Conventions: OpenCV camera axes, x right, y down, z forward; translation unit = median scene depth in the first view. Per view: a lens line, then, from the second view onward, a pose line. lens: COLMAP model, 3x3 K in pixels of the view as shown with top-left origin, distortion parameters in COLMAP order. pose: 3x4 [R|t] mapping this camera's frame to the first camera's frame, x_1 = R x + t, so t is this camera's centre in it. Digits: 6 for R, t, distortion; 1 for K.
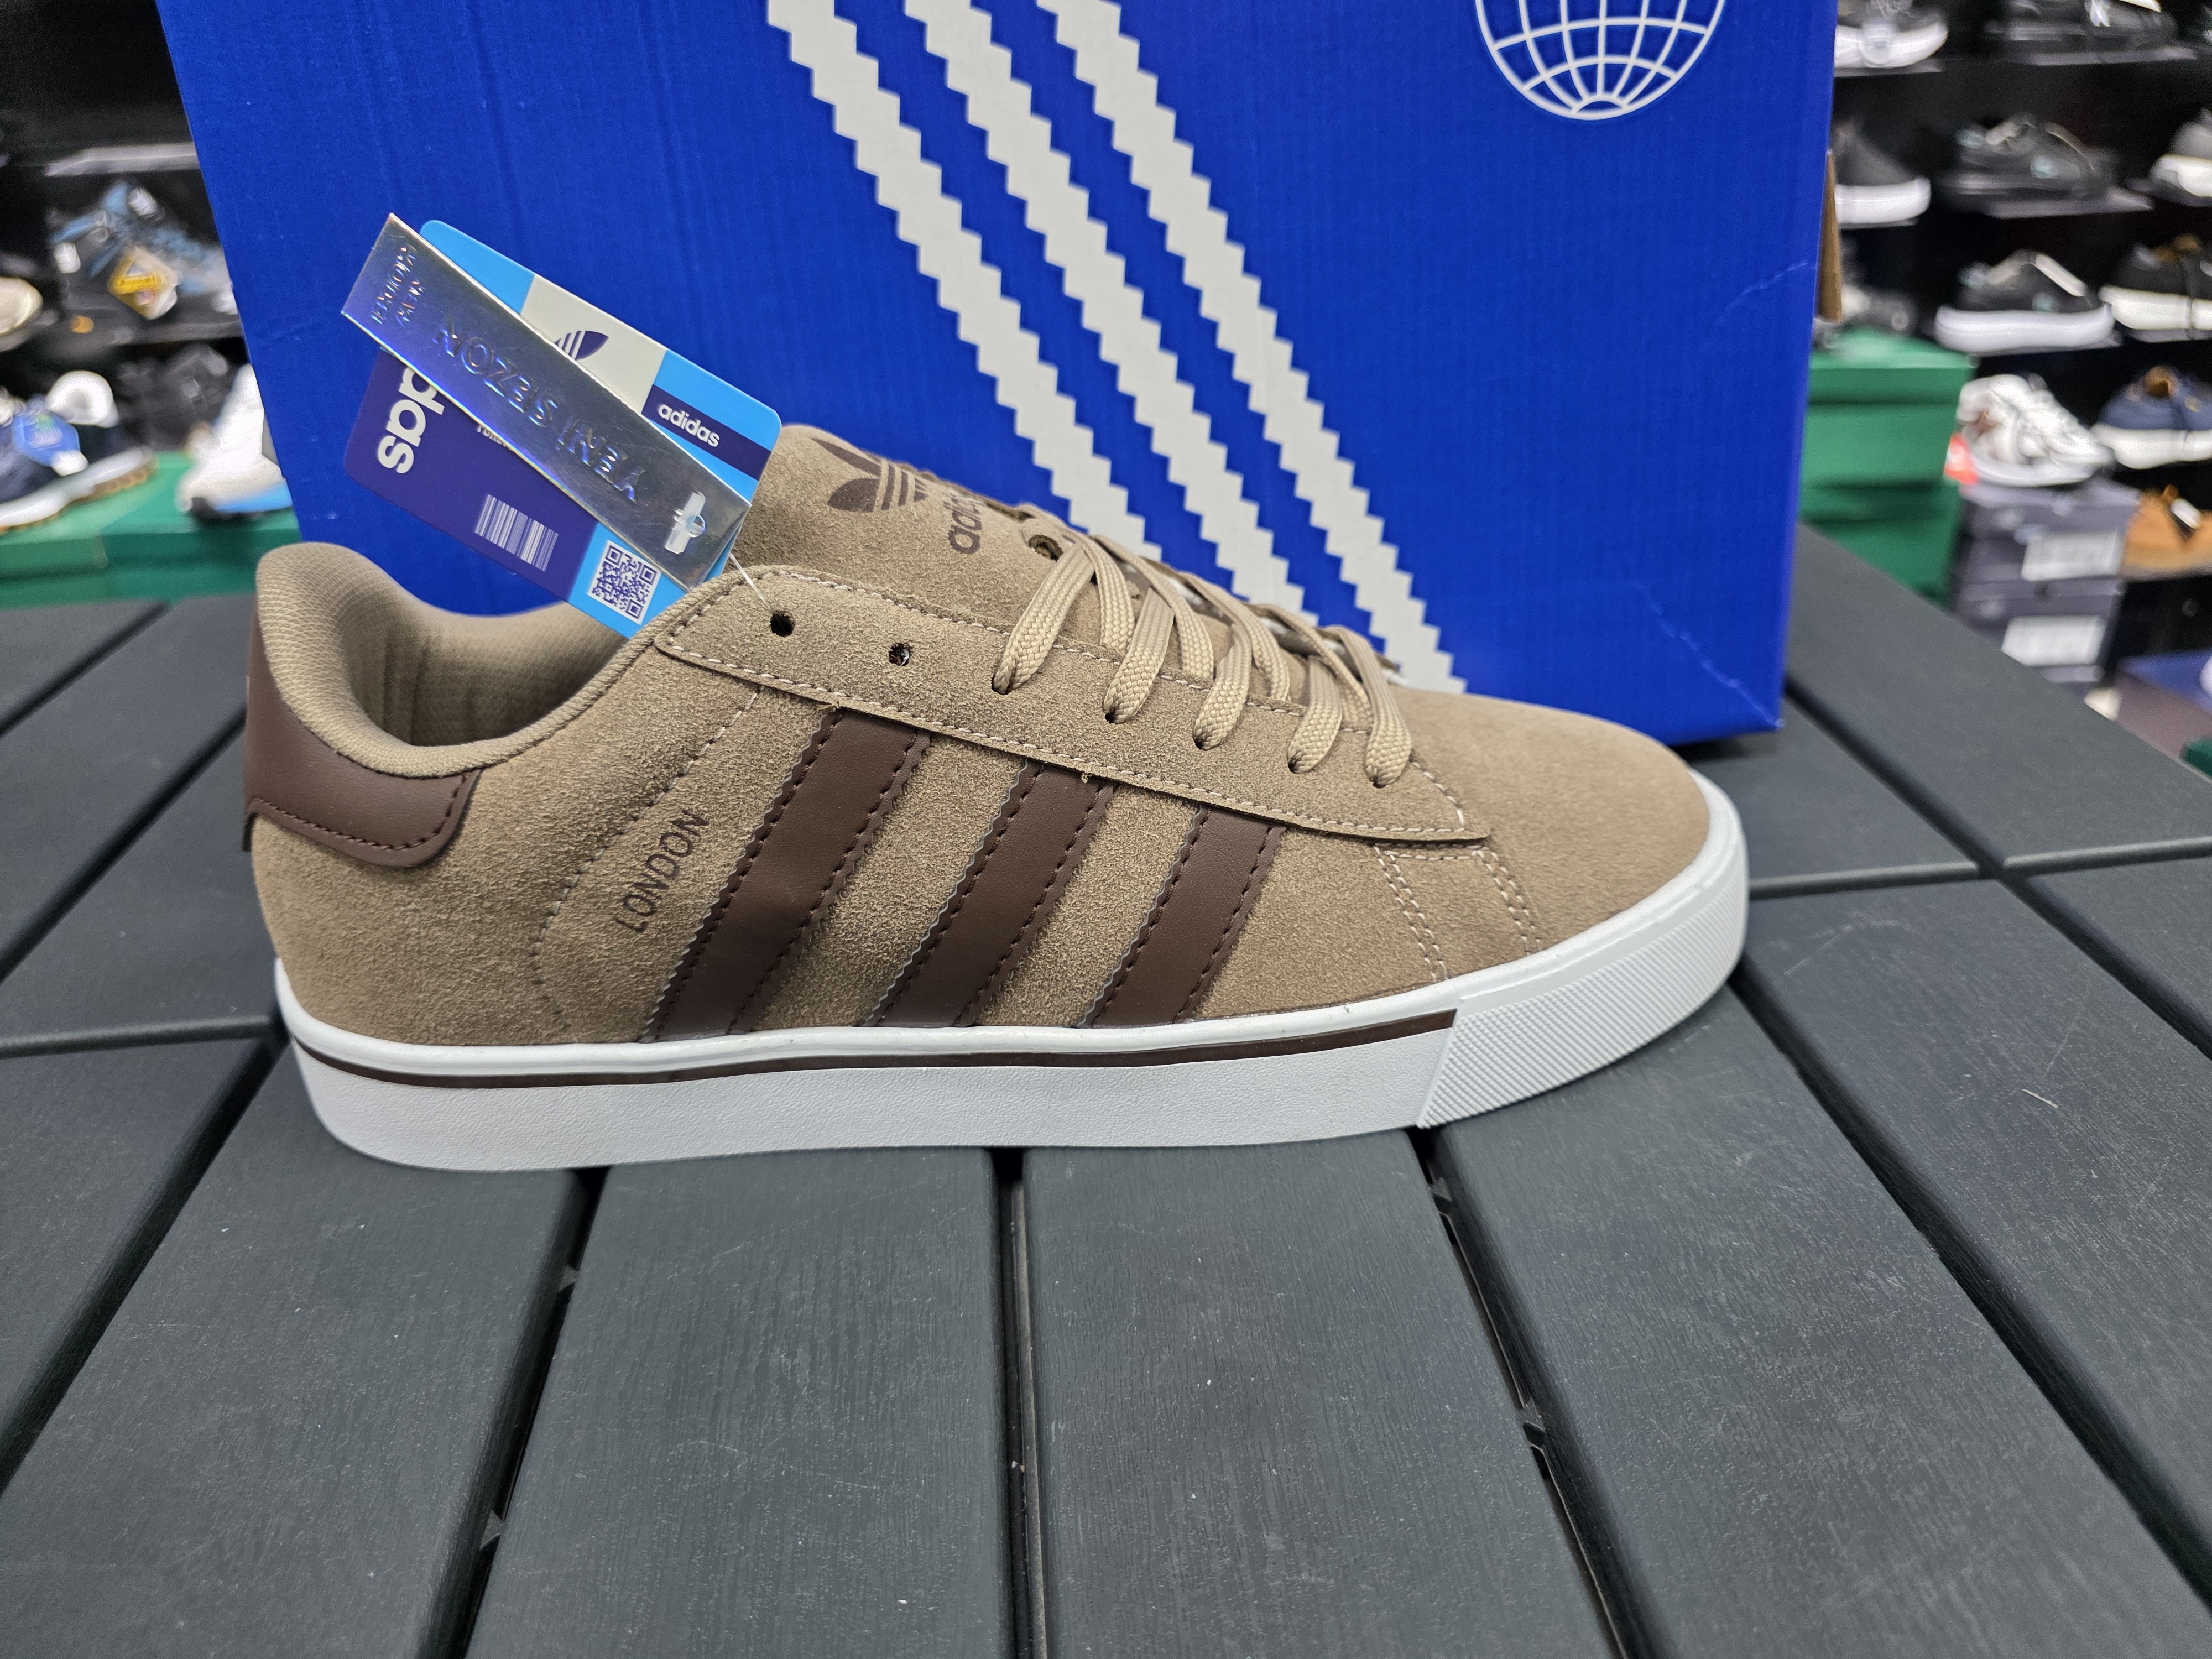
lens RADIAL K [[1655.1, 0, 1138.4], [0, 1655.1, 826.8], [0, 0, 1]] dist [-0.008930, -0.009861]
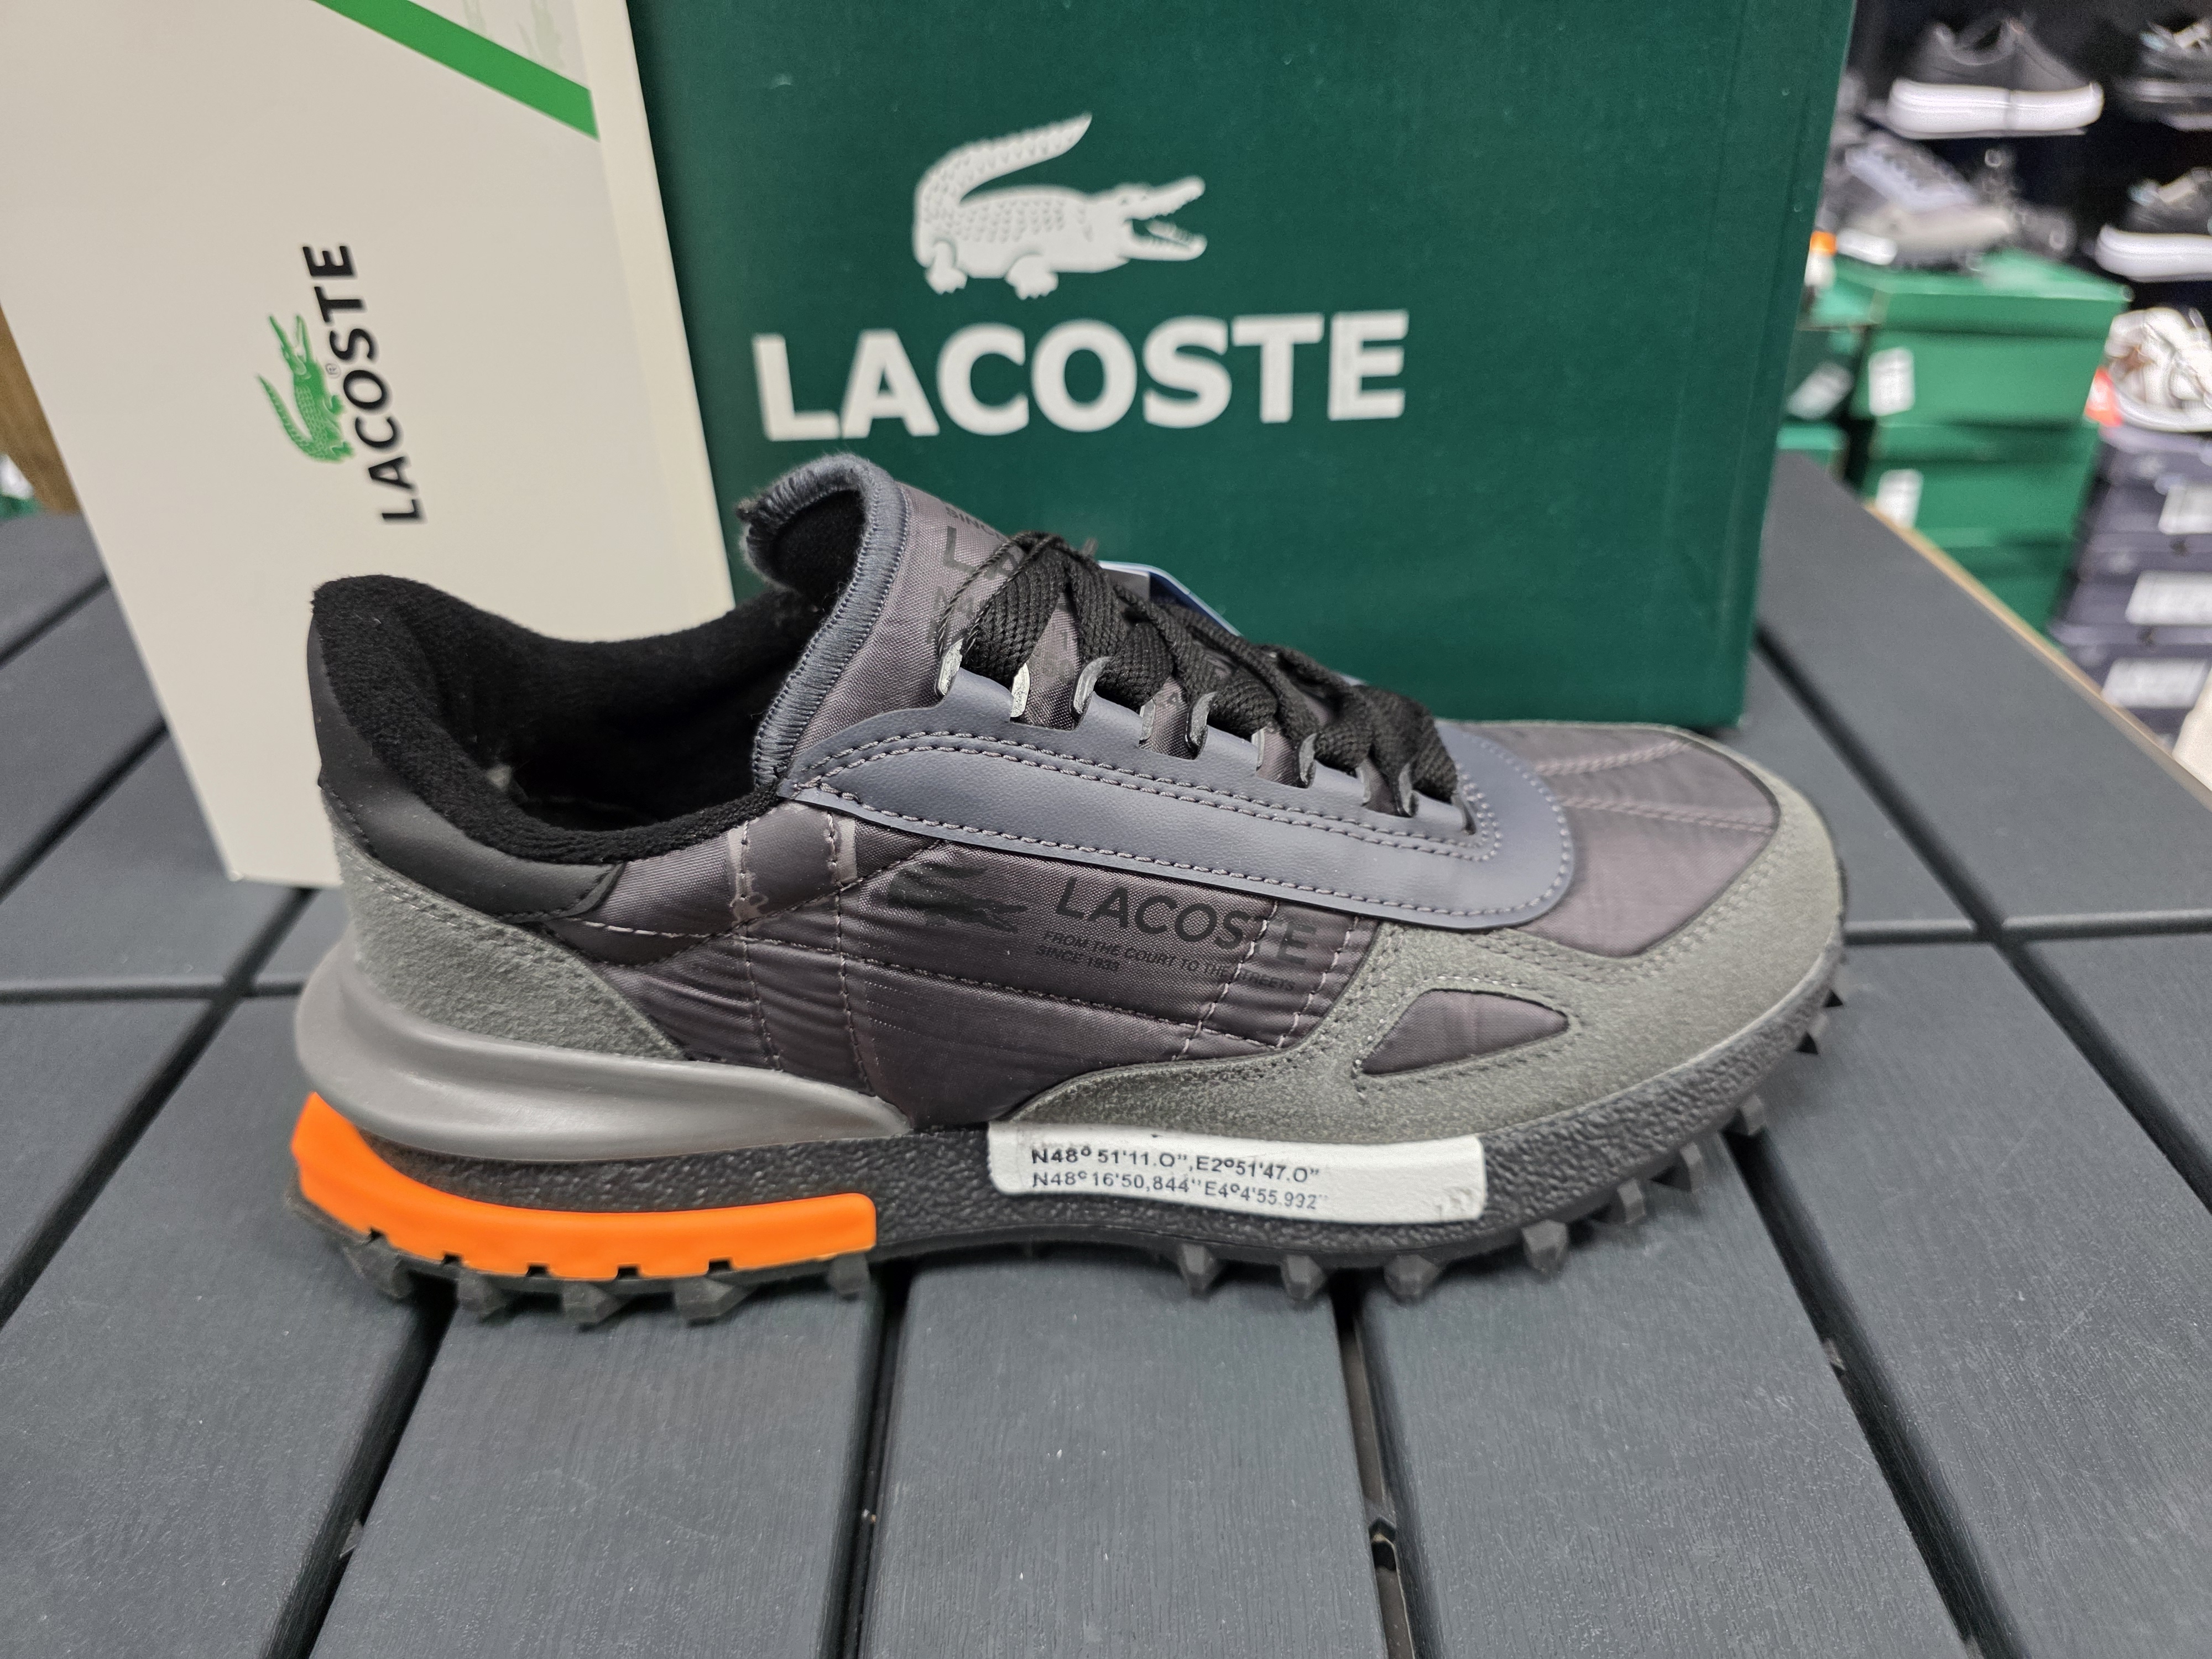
lens RADIAL K [[1659.6, 0, 1129.5], [0, 1659.6, 868.2], [0, 0, 1]] dist [-0.019683, -0.001801]
pose [[0.996238, 0.059044, -0.063432, 0.114379], [-0.052723, 0.993880, 0.097072, -0.100706], [0.068775, -0.093362, 0.993254, 0.044164]]
